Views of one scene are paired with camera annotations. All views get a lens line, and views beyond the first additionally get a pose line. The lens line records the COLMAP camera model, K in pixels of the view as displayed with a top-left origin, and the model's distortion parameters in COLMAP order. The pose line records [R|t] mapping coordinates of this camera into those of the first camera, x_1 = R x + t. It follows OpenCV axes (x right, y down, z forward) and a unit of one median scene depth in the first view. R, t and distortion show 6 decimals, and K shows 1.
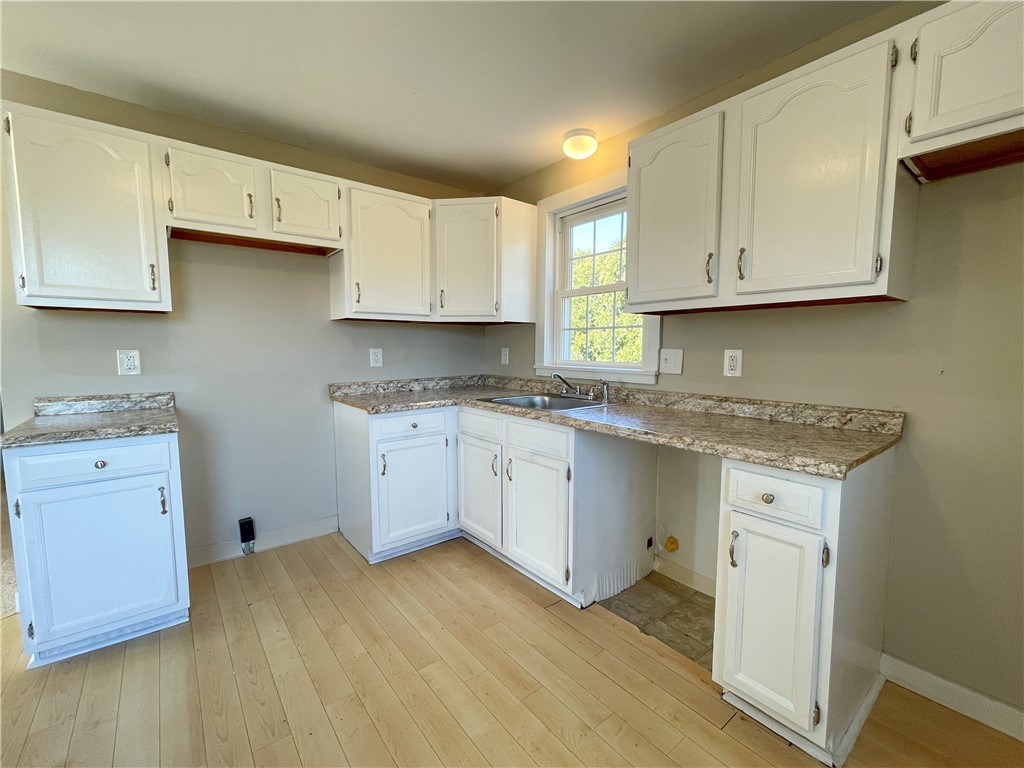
lens RADIAL K [[431.9, 0, 507.4], [0, 431.9, 386.5], [0, 0, 1]] dist [-0.001404, -0.000236]
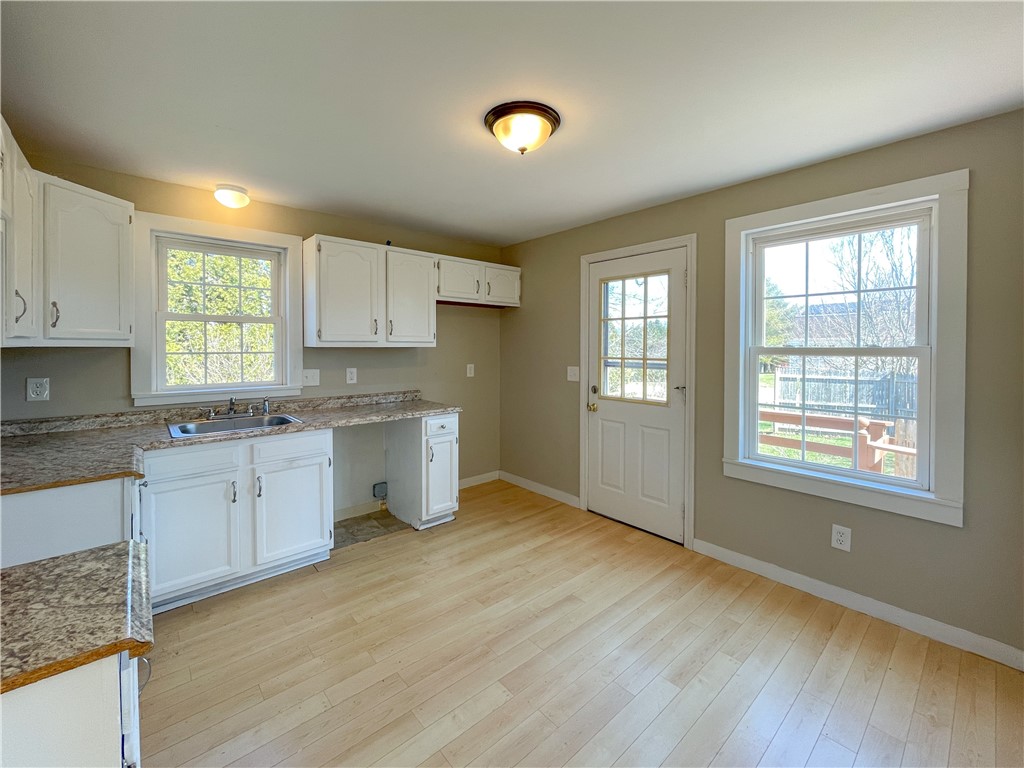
lens RADIAL K [[431.9, 0, 507.4], [0, 431.9, 386.5], [0, 0, 1]] dist [-0.001404, -0.000236]
pose [[-0.050960, -0.100624, 0.993619, -1.261633], [0.086304, 0.990746, 0.104759, -0.141013], [-0.994965, 0.091092, -0.041804, 0.450914]]
